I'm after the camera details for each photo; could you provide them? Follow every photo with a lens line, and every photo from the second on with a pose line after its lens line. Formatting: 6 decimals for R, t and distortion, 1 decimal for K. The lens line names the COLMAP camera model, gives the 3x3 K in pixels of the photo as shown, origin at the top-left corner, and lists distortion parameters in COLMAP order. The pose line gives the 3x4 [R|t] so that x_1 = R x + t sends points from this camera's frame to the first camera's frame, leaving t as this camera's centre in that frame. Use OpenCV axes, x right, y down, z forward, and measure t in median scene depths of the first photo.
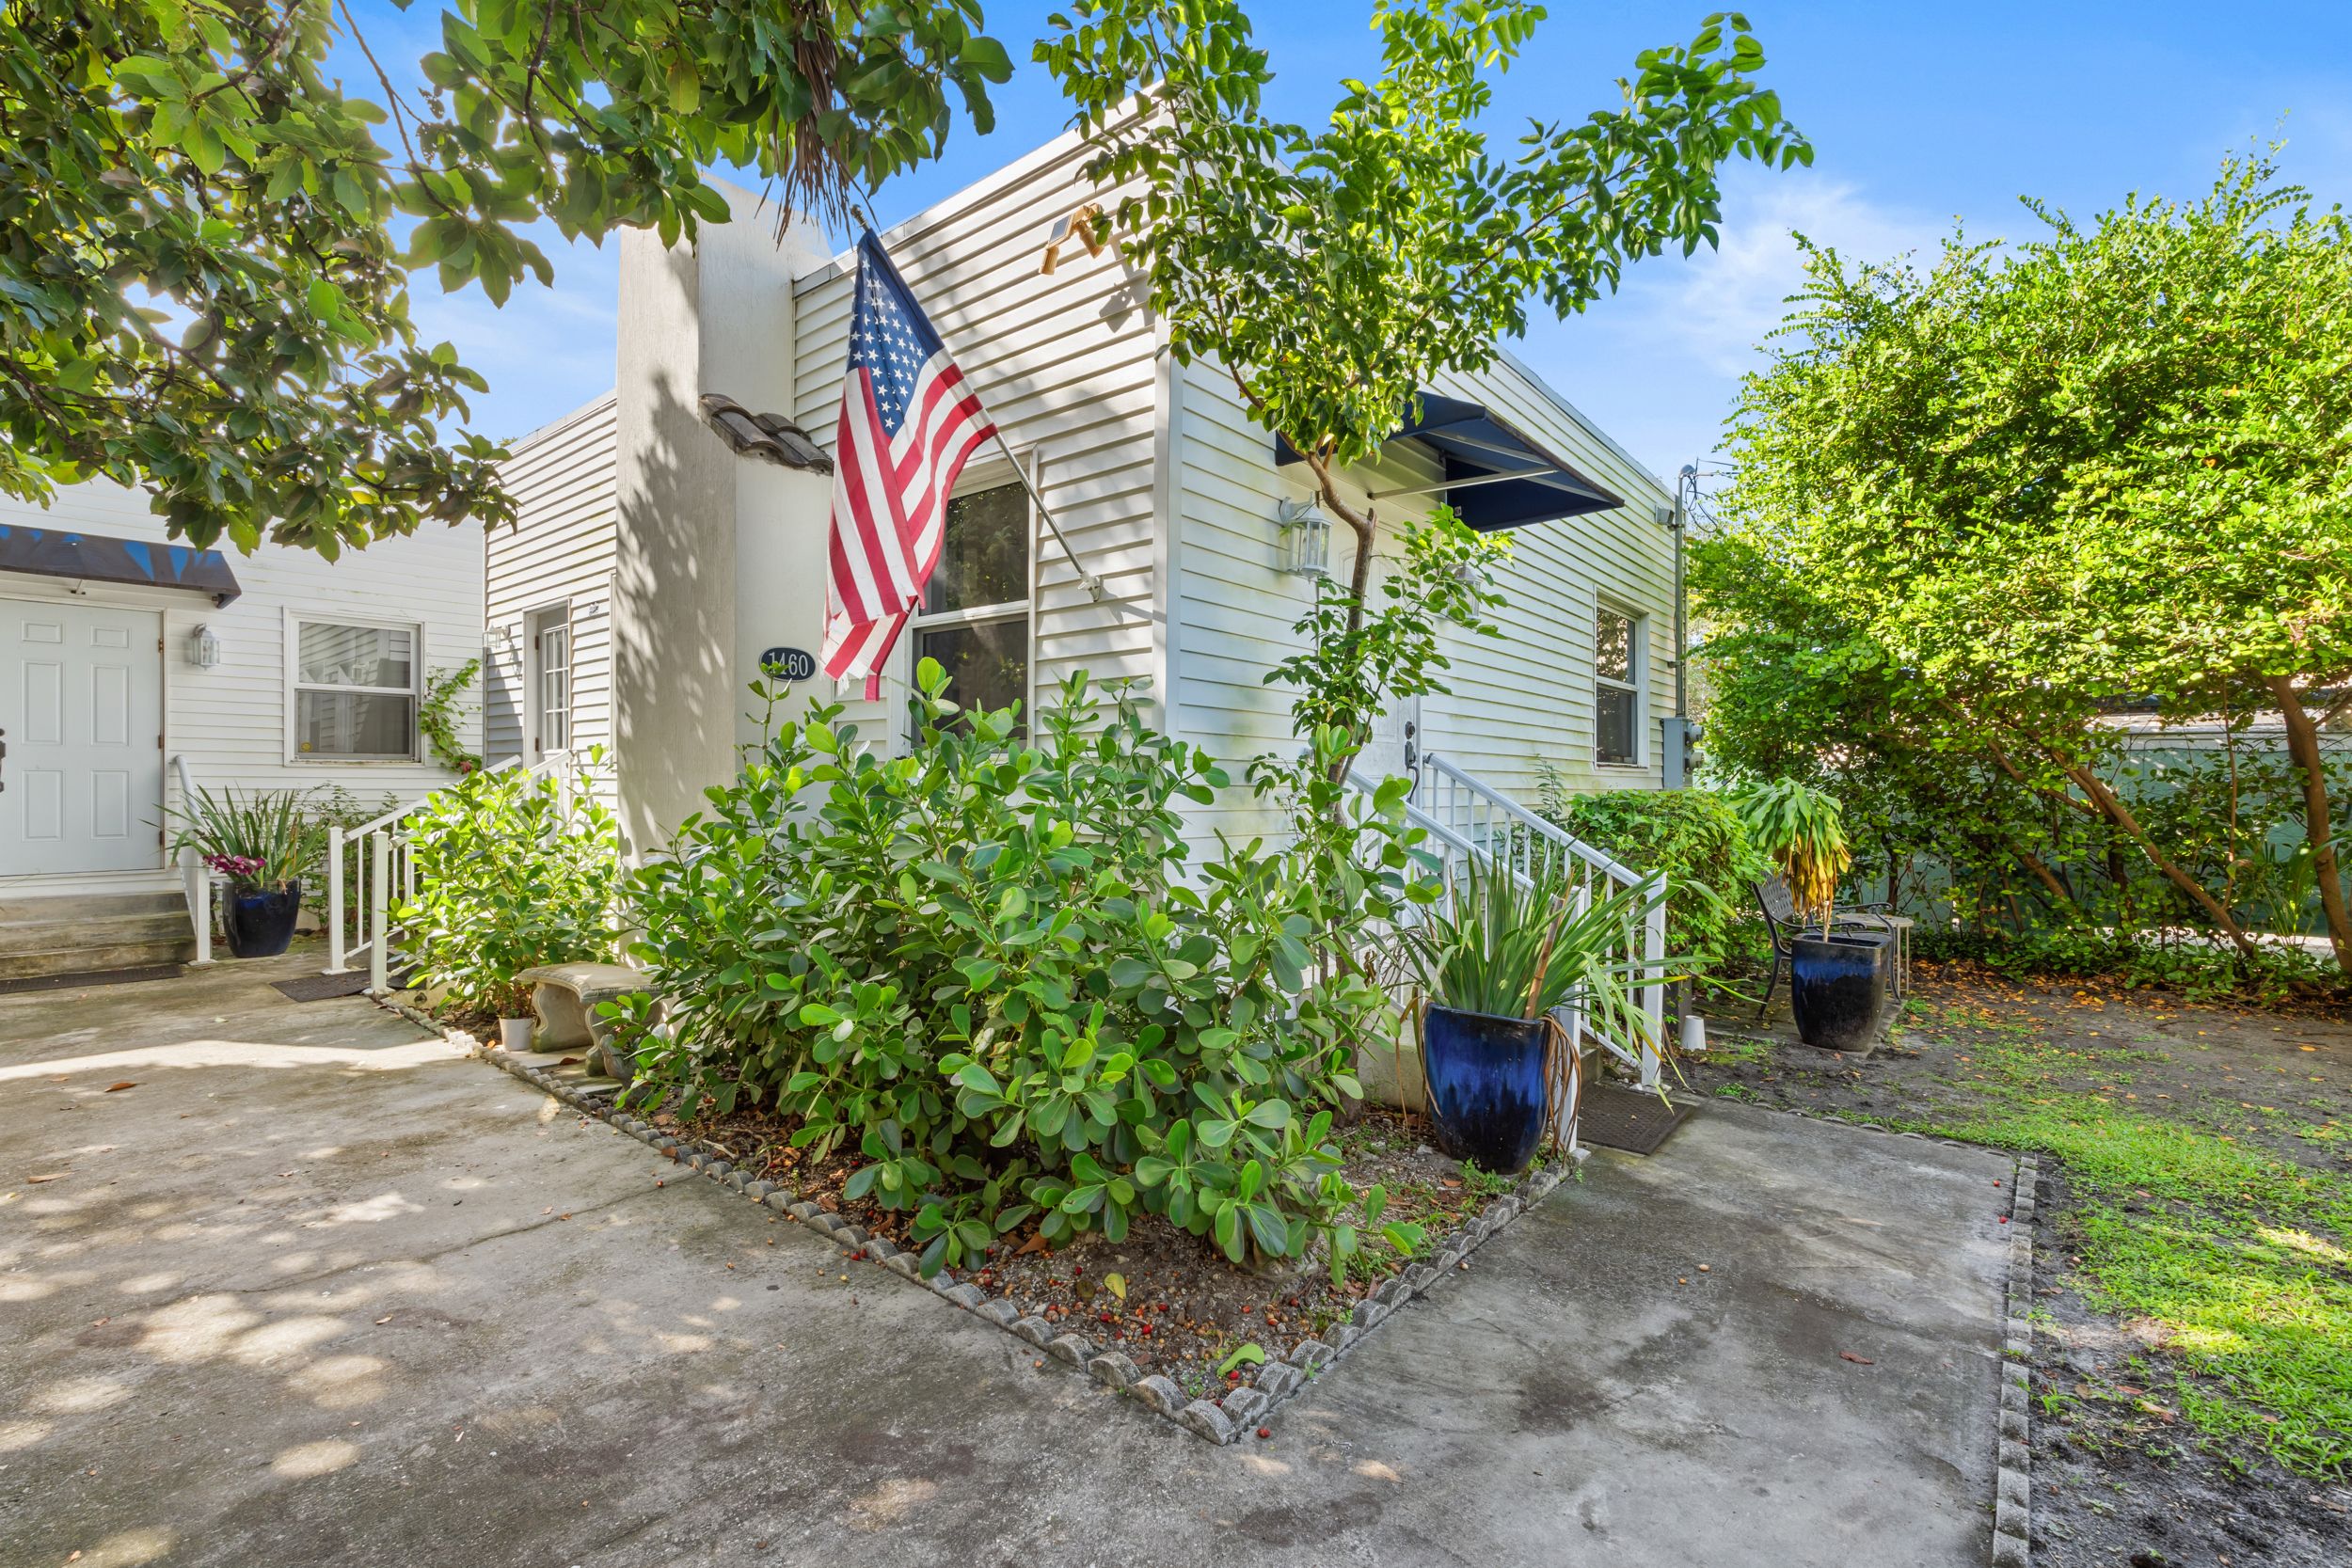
lens RADIAL K [[1039.5, 0, 1172.0], [0, 1039.5, 781.3], [0, 0, 1]] dist [-0.002552, 0.000557]
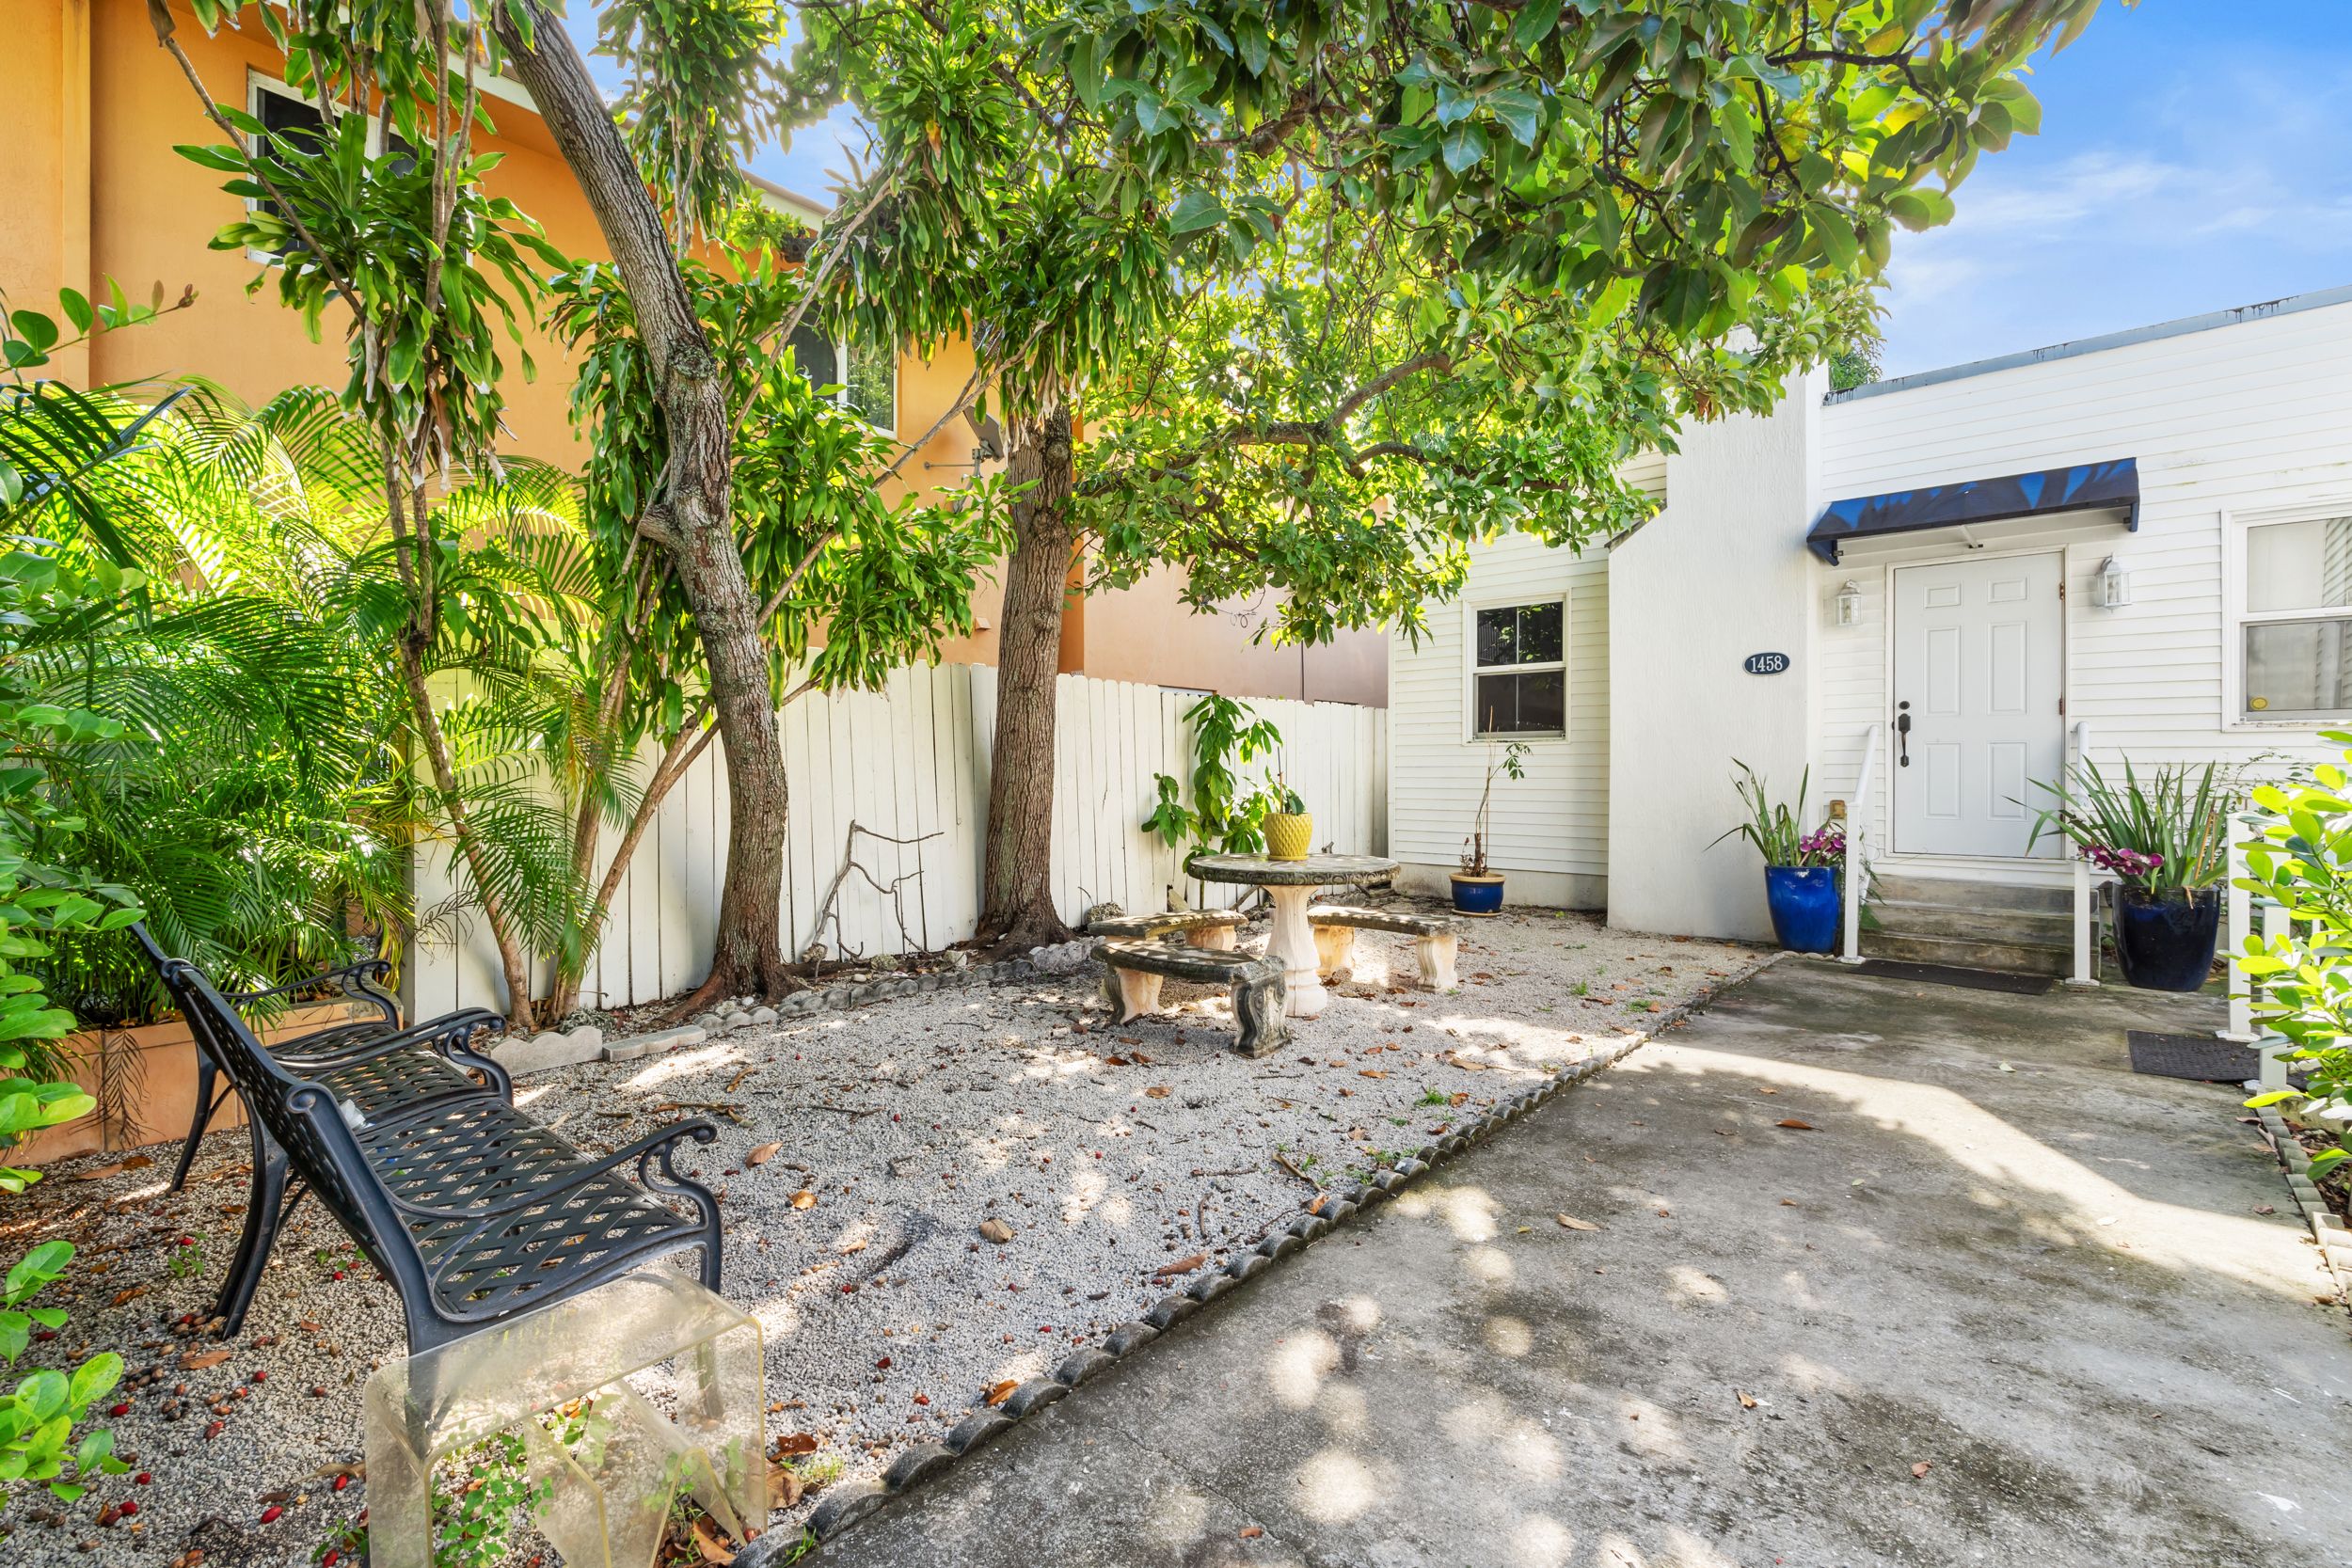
lens RADIAL K [[1039.5, 0, 1167.6], [0, 1039.5, 779.9], [0, 0, 1]] dist [-0.002552, 0.000557]
pose [[-0.023523, 0.003081, -0.999719, -0.133519], [-0.000398, 0.999995, 0.003091, 0.020067], [0.999723, 0.000471, -0.023521, 0.324806]]
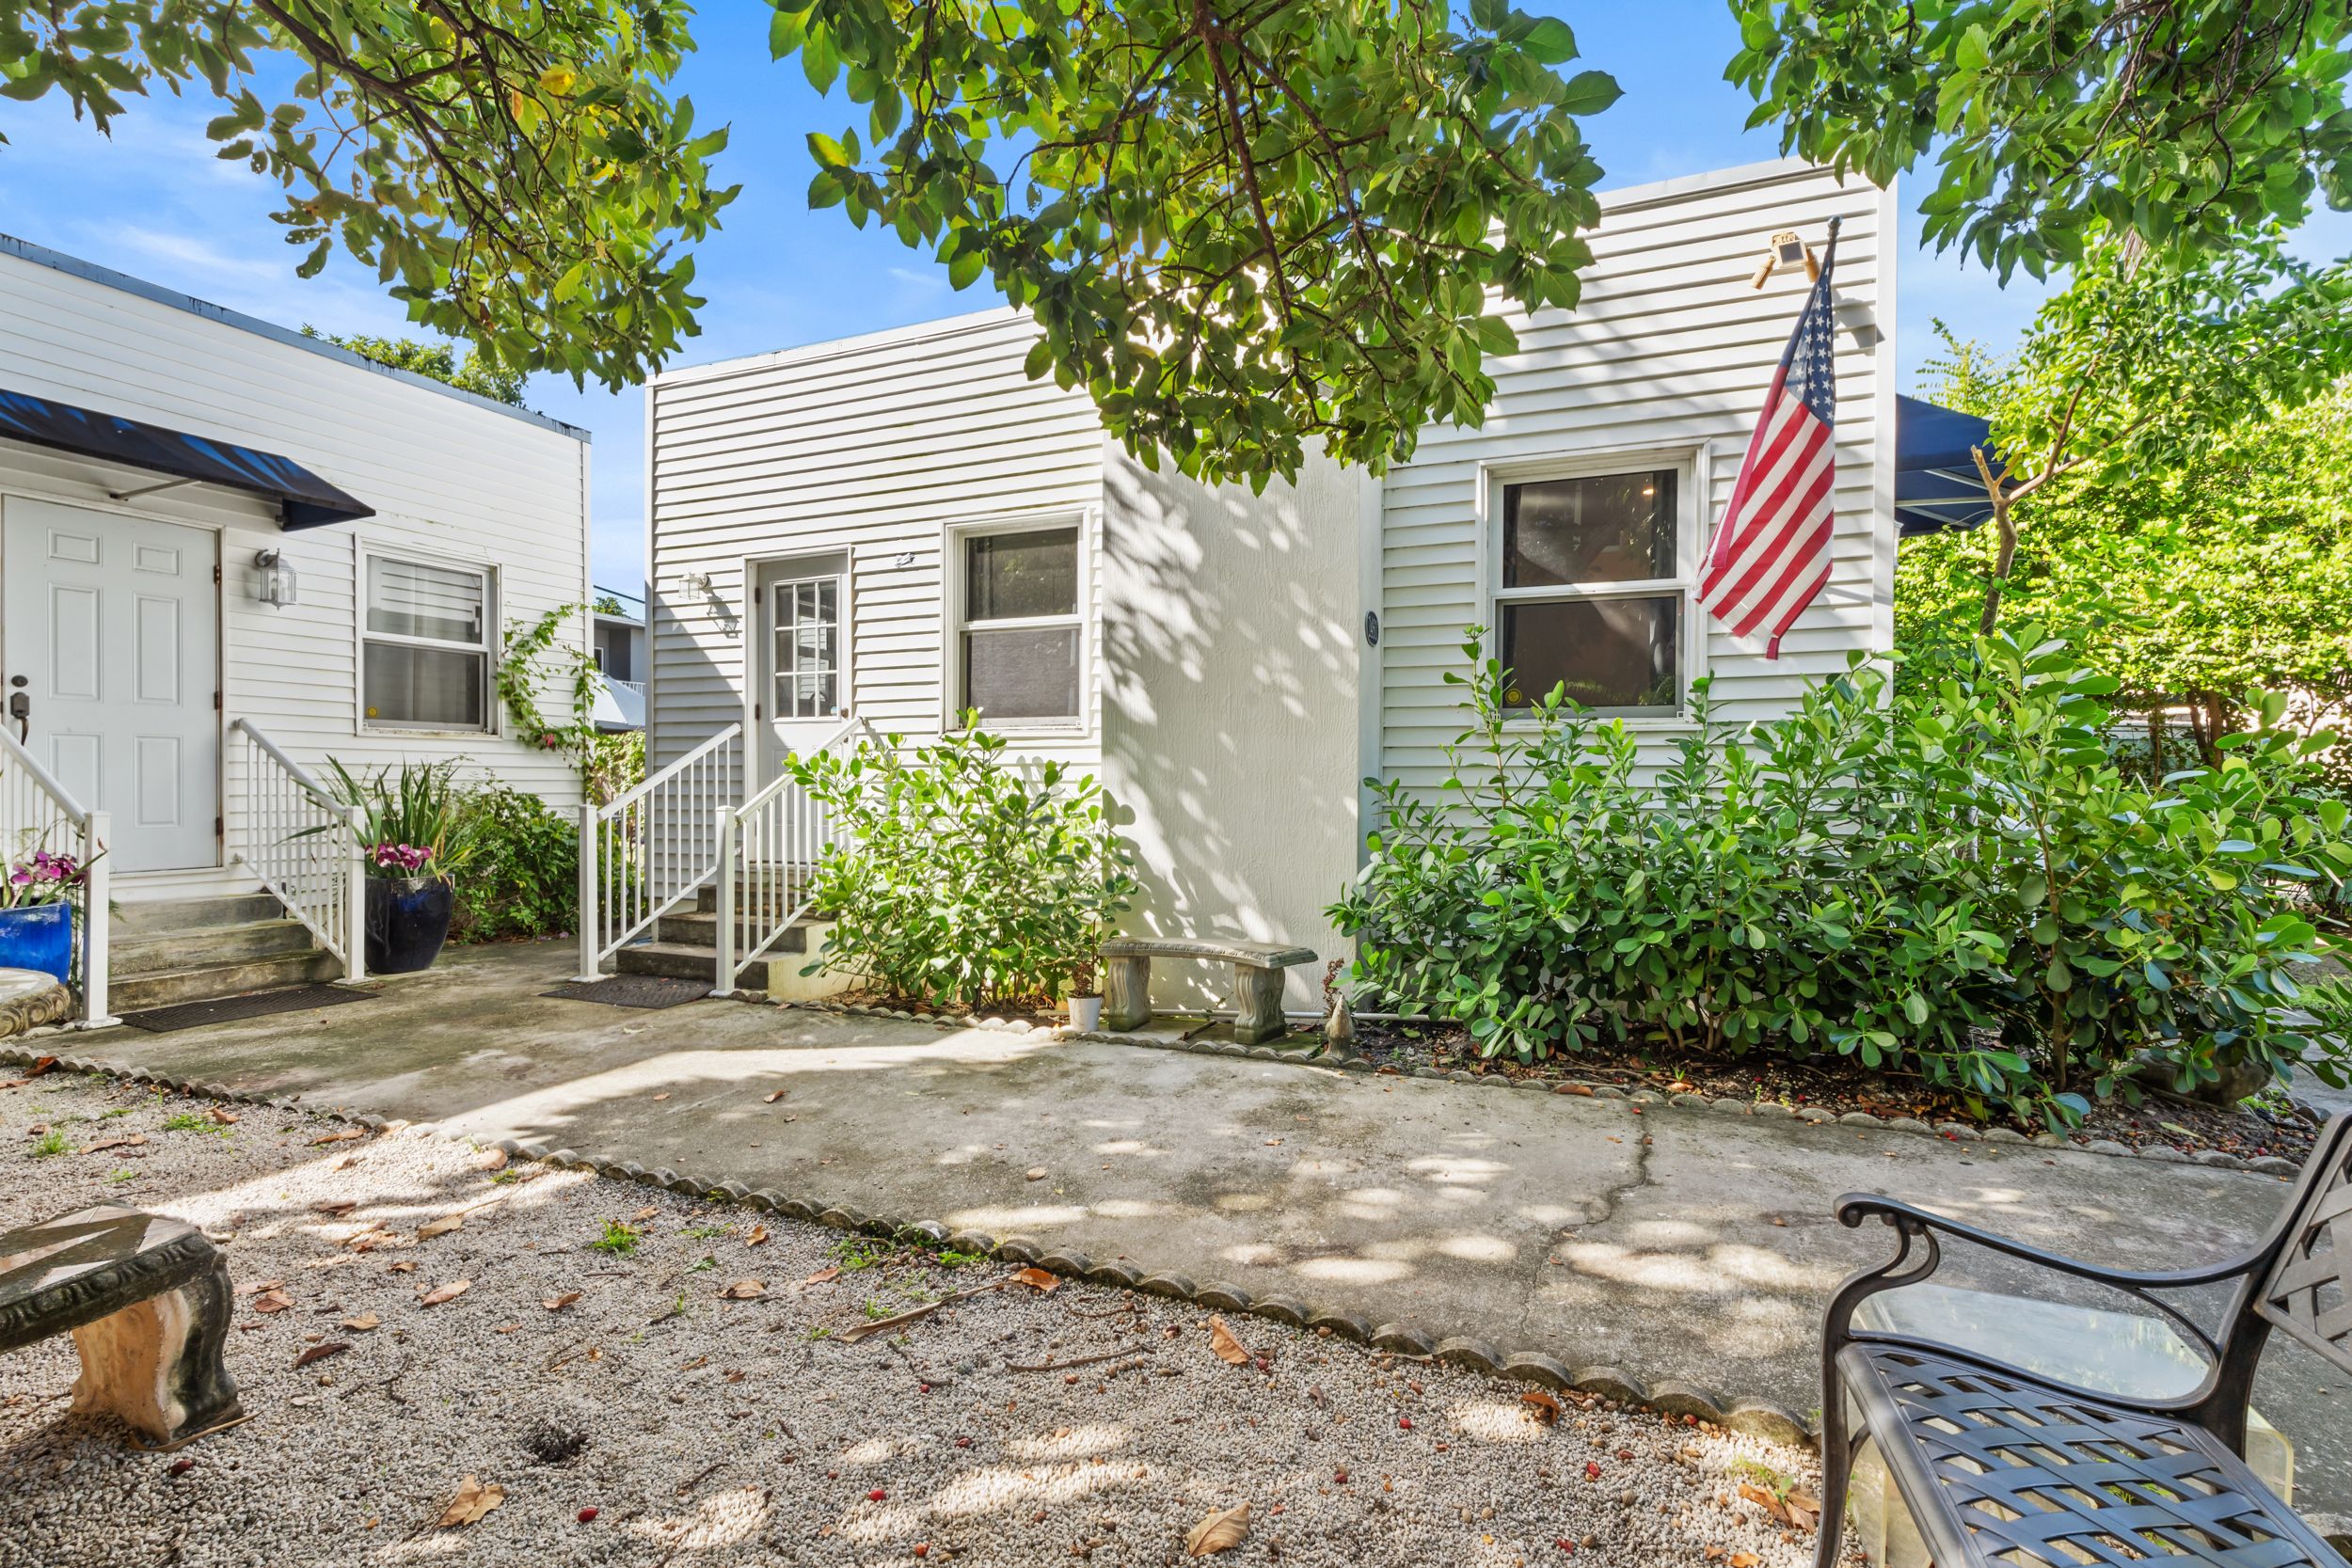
lens RADIAL K [[1039.5, 0, 1191.9], [0, 1039.5, 786.8], [0, 0, 1]] dist [-0.002552, 0.000557]
pose [[0.954575, -0.003617, 0.297949, -0.556056], [0.000770, 0.999953, 0.009670, 0.020616], [-0.297970, -0.009001, 0.954533, 0.057472]]
